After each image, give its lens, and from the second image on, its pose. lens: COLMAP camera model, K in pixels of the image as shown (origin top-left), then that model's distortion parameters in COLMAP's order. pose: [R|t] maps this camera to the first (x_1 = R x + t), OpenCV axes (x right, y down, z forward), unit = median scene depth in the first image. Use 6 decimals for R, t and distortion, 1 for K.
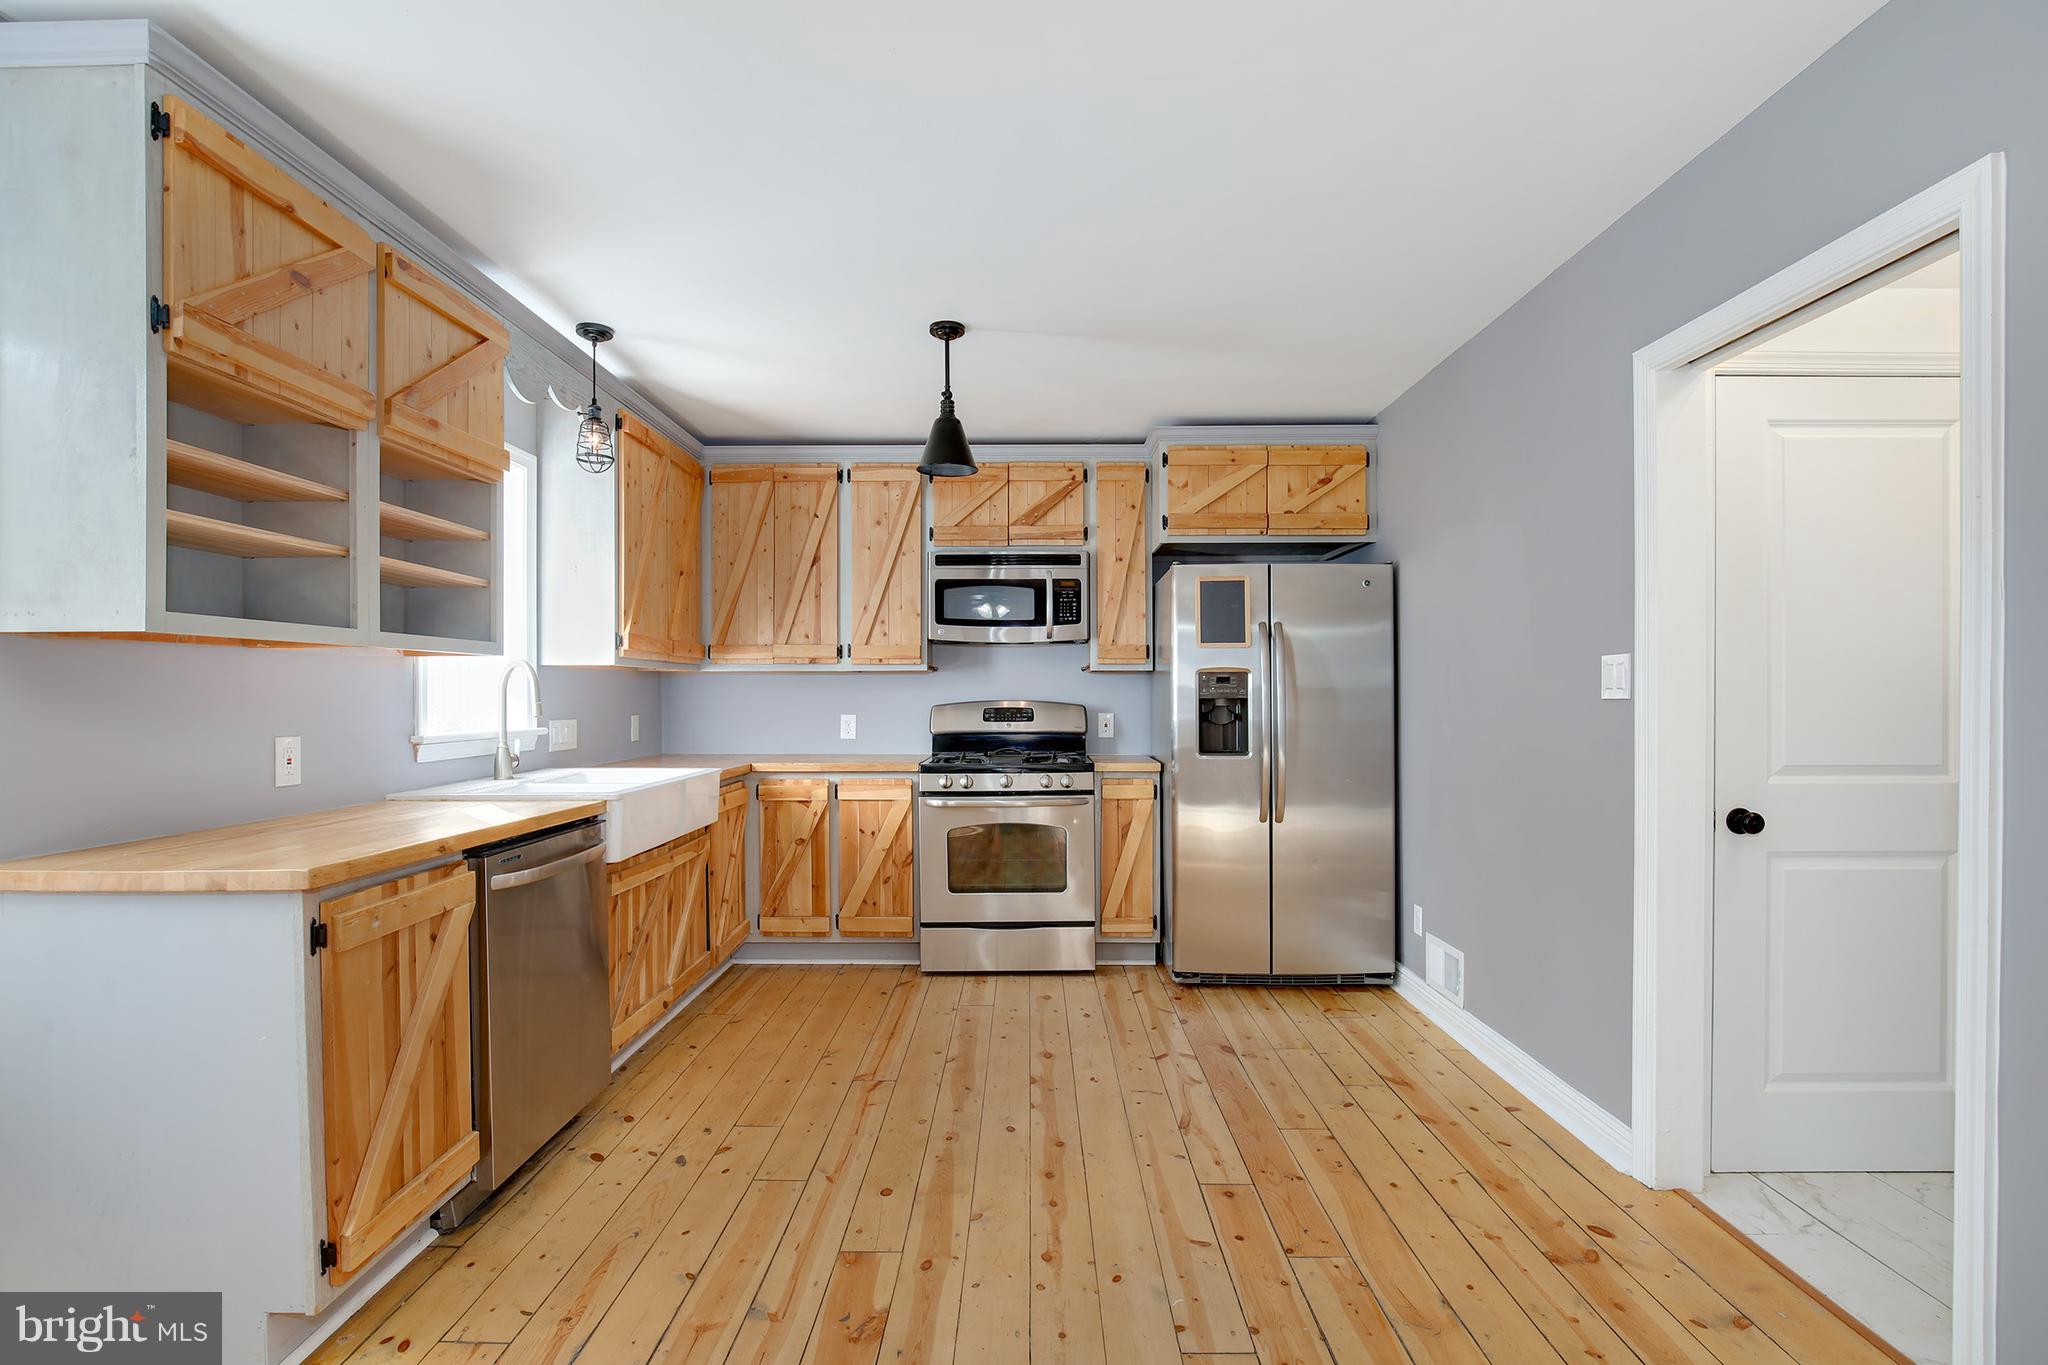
lens RADIAL K [[946.0, 0, 1017.1], [0, 946.0, 700.2], [0, 0, 1]] dist [-0.033009, 0.004379]
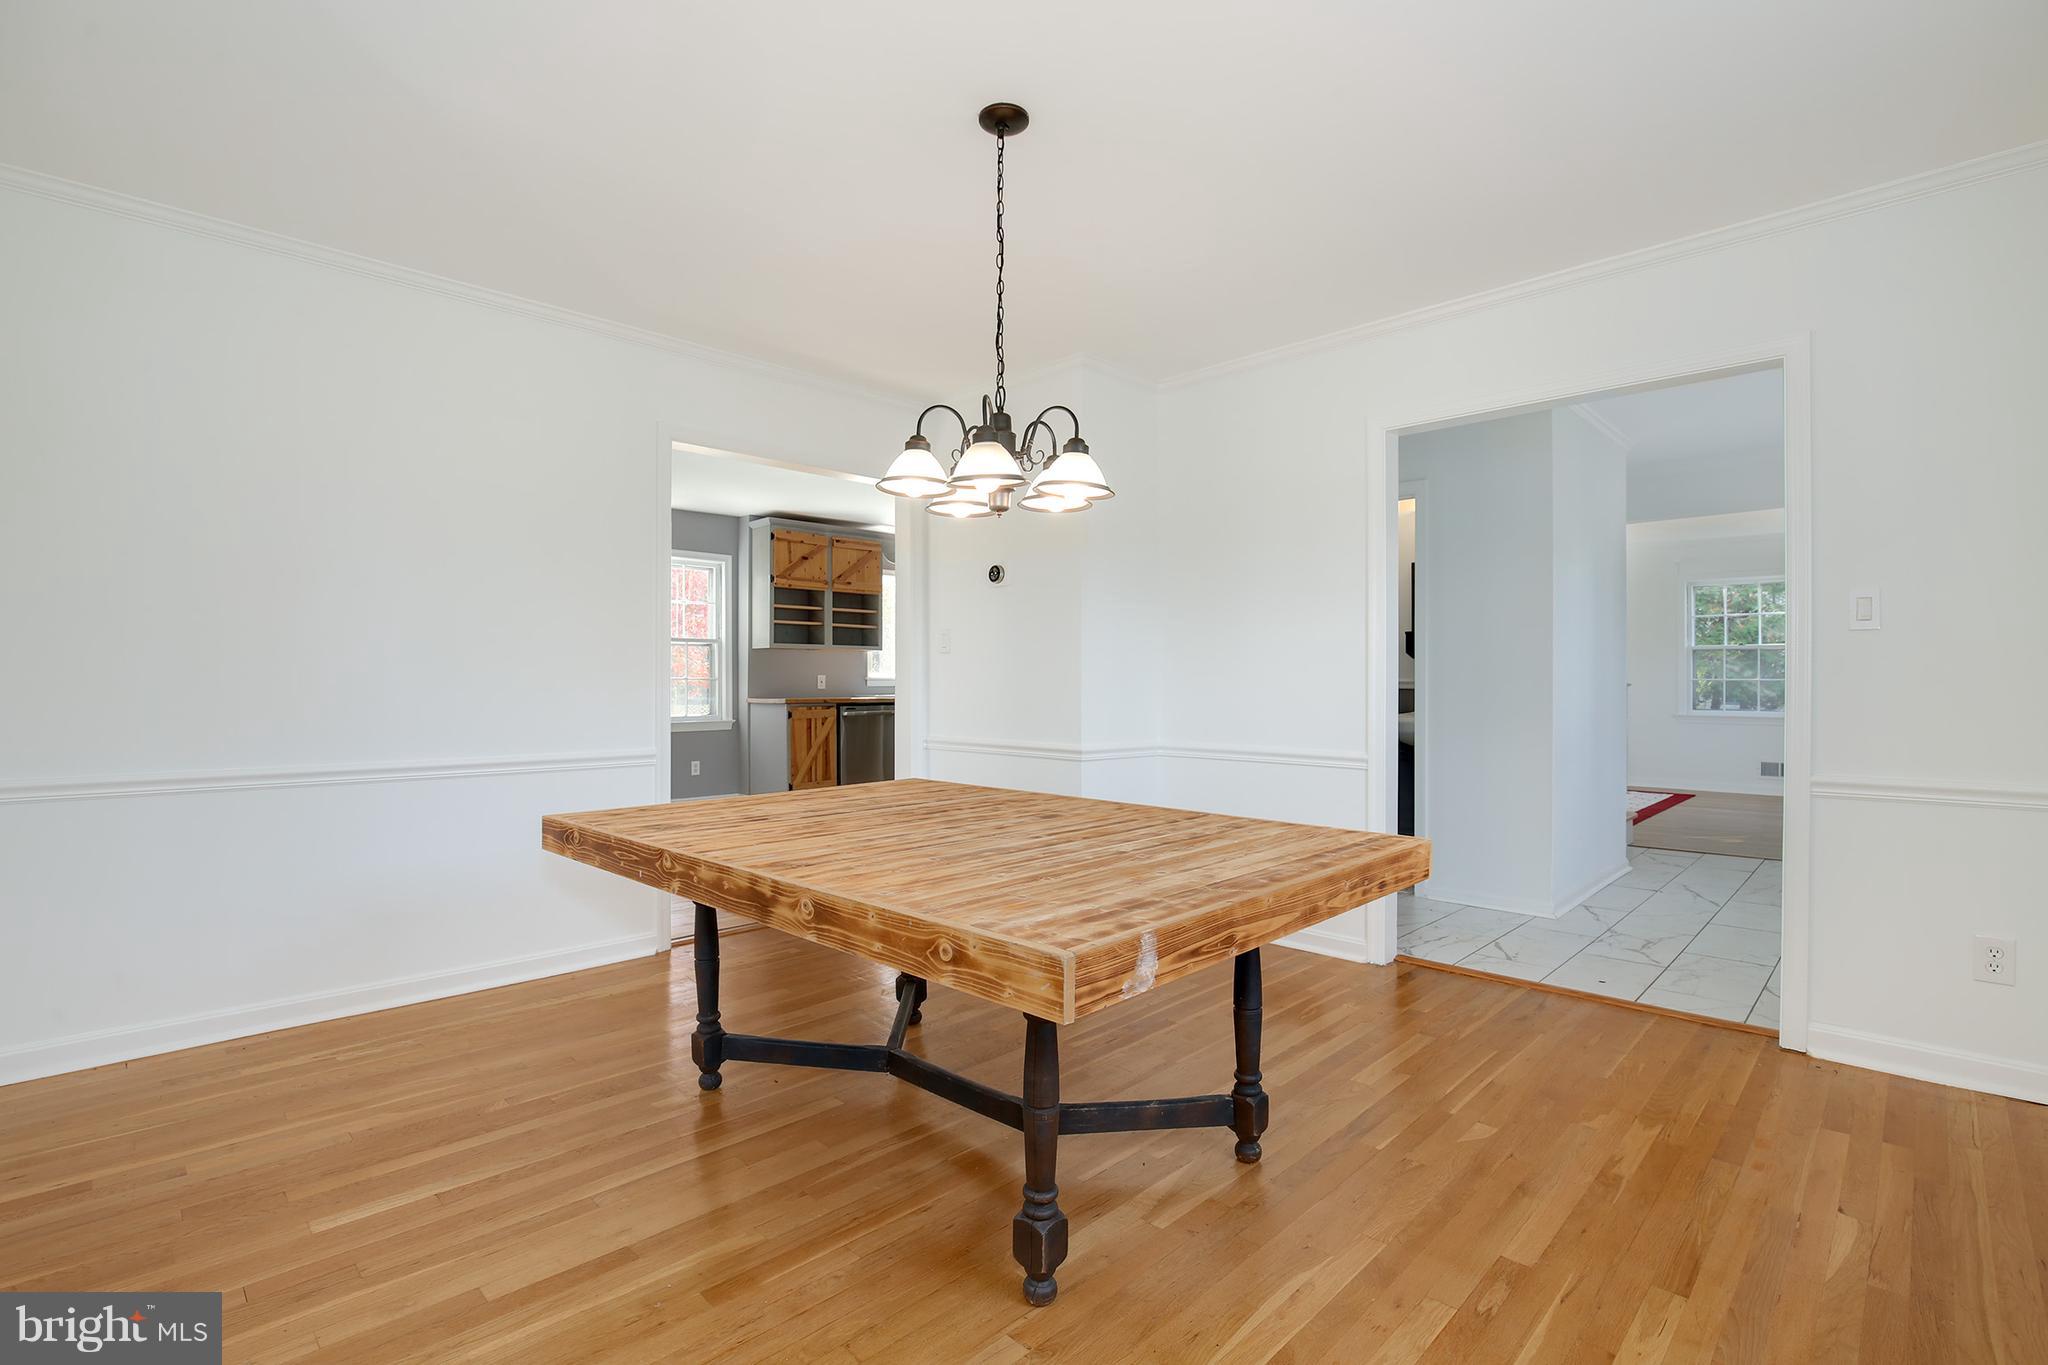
lens RADIAL K [[946.0, 0, 1031.8], [0, 946.0, 684.8], [0, 0, 1]] dist [-0.033009, 0.004379]
pose [[0.724208, 0.004878, -0.689564, 1.704780], [-0.007295, 0.999973, -0.000588, 0.053868], [0.689543, 0.005456, 0.724224, -0.789917]]
